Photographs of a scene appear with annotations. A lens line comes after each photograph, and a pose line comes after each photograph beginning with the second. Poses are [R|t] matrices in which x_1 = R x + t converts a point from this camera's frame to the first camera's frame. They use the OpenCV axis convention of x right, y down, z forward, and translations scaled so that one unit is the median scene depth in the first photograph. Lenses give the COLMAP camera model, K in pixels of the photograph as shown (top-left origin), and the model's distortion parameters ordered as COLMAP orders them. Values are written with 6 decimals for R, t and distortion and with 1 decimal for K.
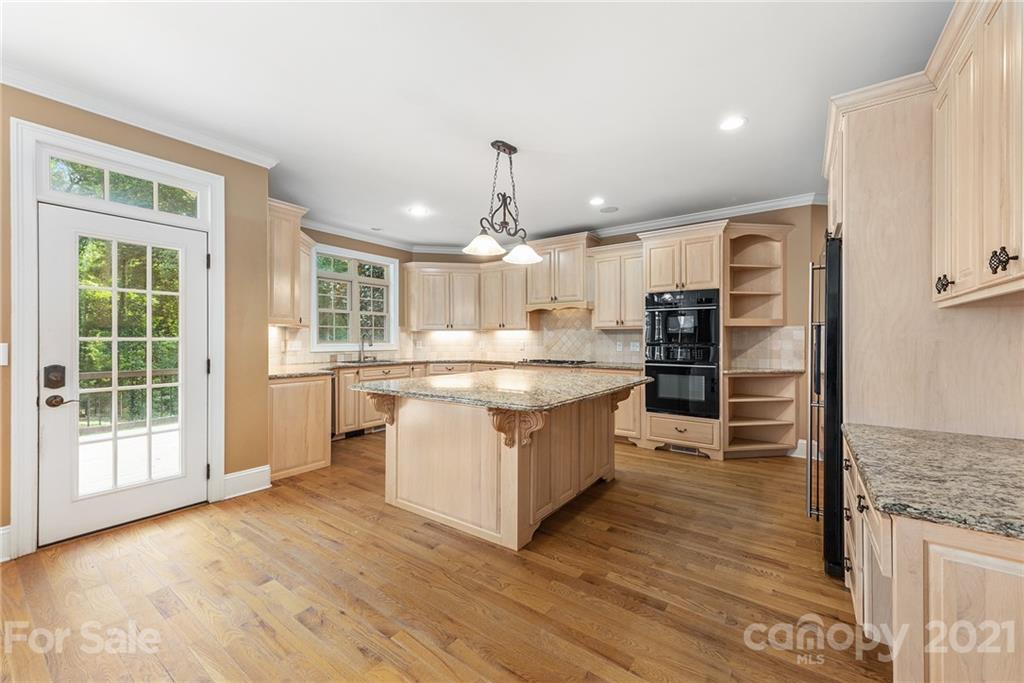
lens RADIAL K [[399.1, 0, 516.7], [0, 399.1, 338.3], [0, 0, 1]] dist [0.011407, -0.001694]
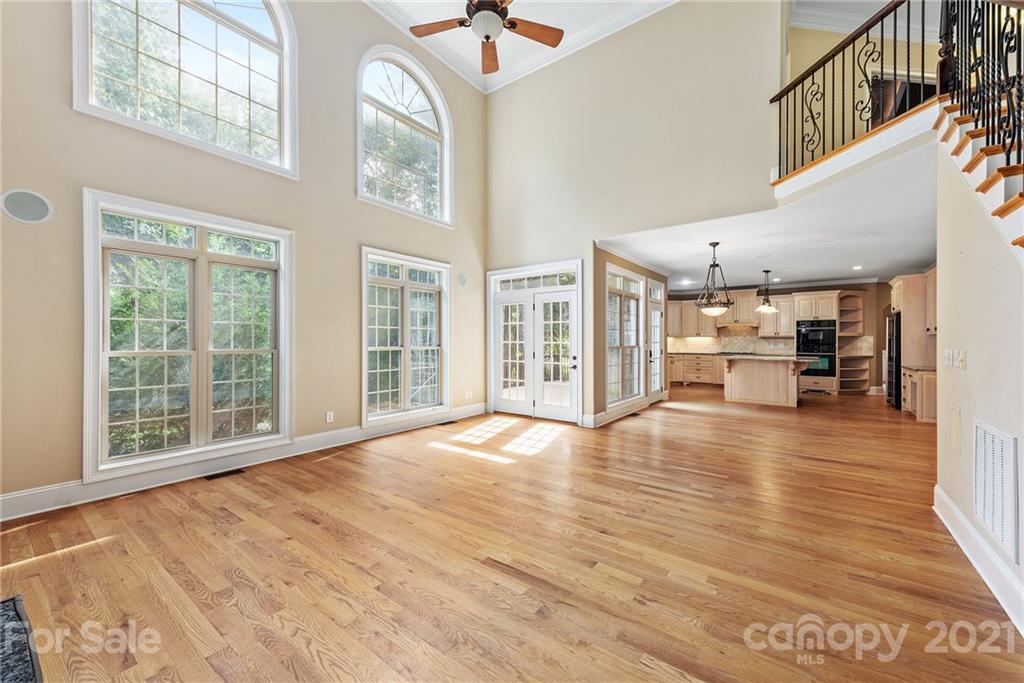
lens RADIAL K [[399.1, 0, 521.6], [0, 399.1, 339.8], [0, 0, 1]] dist [0.011407, -0.001694]
pose [[0.999946, -0.003206, -0.009878, -1.211767], [0.003249, 0.999985, 0.004333, -0.025041], [0.009864, -0.004364, 0.999942, -1.253666]]
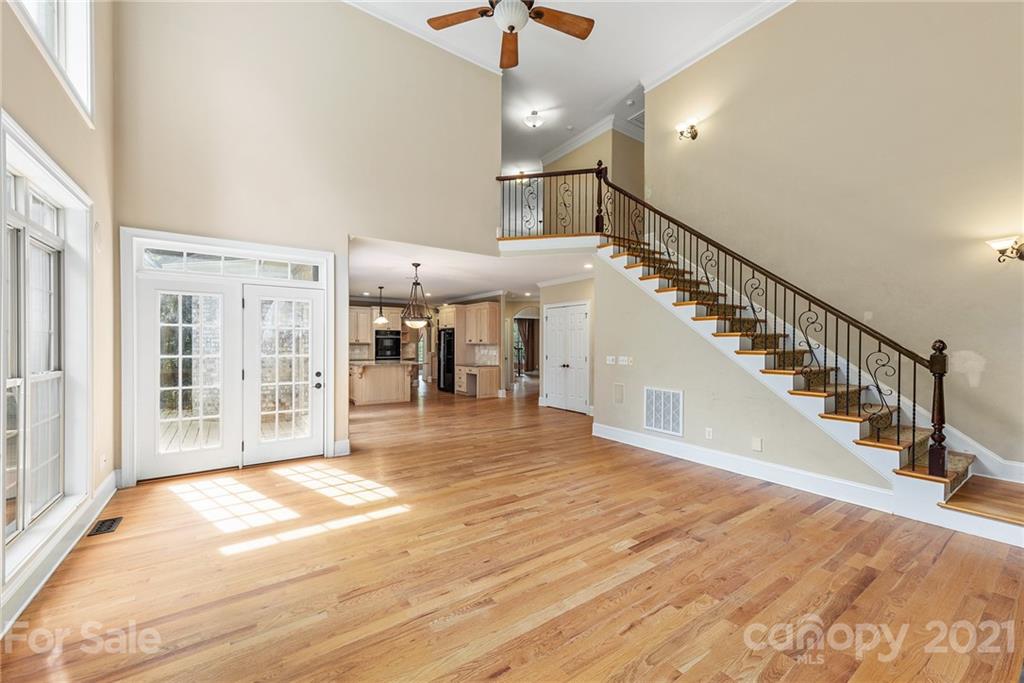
lens RADIAL K [[399.1, 0, 520.8], [0, 399.1, 343.6], [0, 0, 1]] dist [0.011407, -0.001694]
pose [[0.323759, -0.002375, 0.946136, -1.902166], [-0.008733, 0.999947, 0.005499, -0.051340], [-0.946099, -0.010043, 0.323721, -0.760904]]
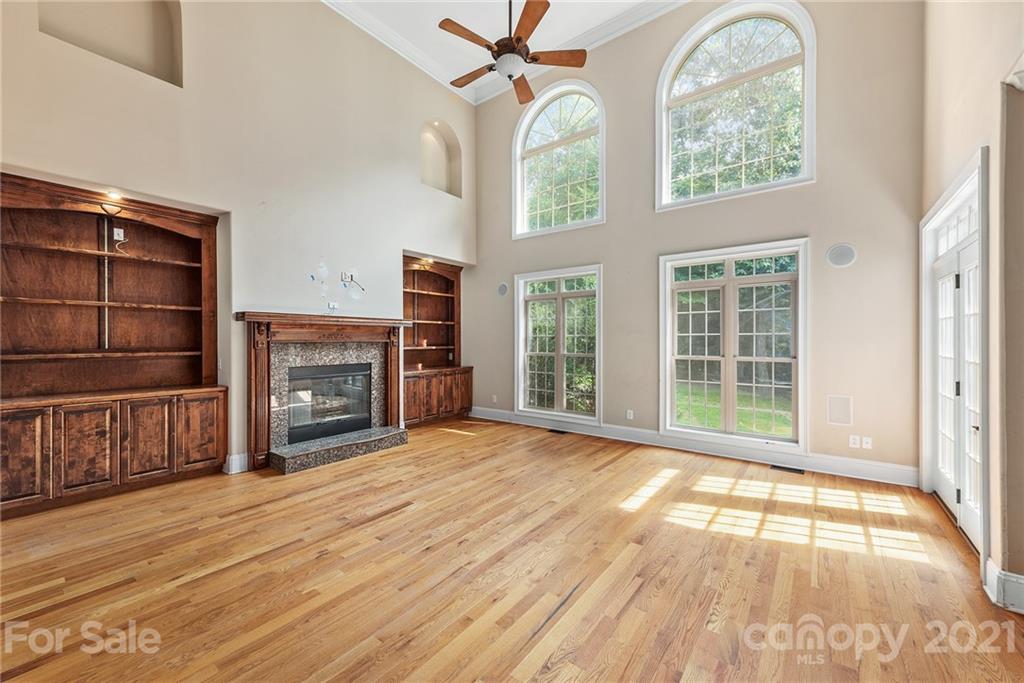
lens RADIAL K [[399.1, 0, 517.0], [0, 399.1, 340.4], [0, 0, 1]] dist [0.011407, -0.001694]
pose [[-0.027011, 0.002703, -0.999631, -0.489467], [0.006864, 0.999973, 0.002518, -0.050009], [0.999612, -0.006793, -0.027029, -0.495740]]
